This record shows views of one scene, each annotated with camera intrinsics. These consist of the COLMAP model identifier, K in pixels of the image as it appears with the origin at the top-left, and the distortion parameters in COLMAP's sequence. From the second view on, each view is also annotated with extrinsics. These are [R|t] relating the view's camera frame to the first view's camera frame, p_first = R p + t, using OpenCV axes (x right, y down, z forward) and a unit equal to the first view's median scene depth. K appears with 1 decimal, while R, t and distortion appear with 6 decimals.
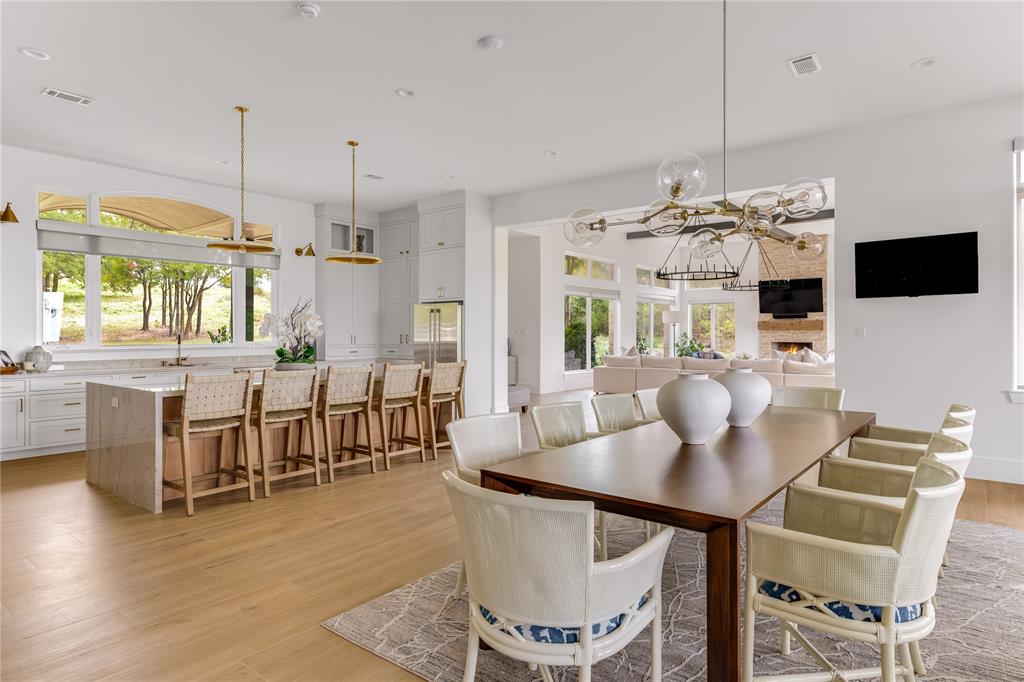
lens RADIAL K [[577.9, 0, 504.1], [0, 577.9, 336.2], [0, 0, 1]] dist [0.001812, 0.000073]
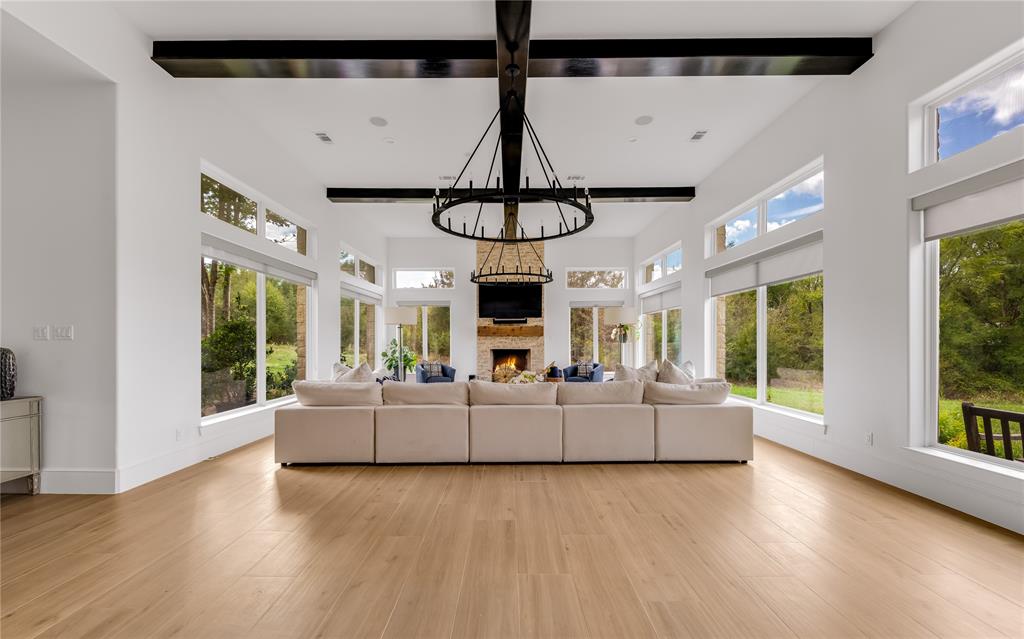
lens RADIAL K [[418.1, 0, 513.8], [0, 418.1, 340.5], [0, 0, 1]] dist [0.001271, 0.000118]
pose [[0.770127, 0.000035, 0.637891, 0.070683], [0.006537, 0.999947, -0.007947, 0.001726], [-0.637857, 0.010290, 0.770086, 0.487908]]
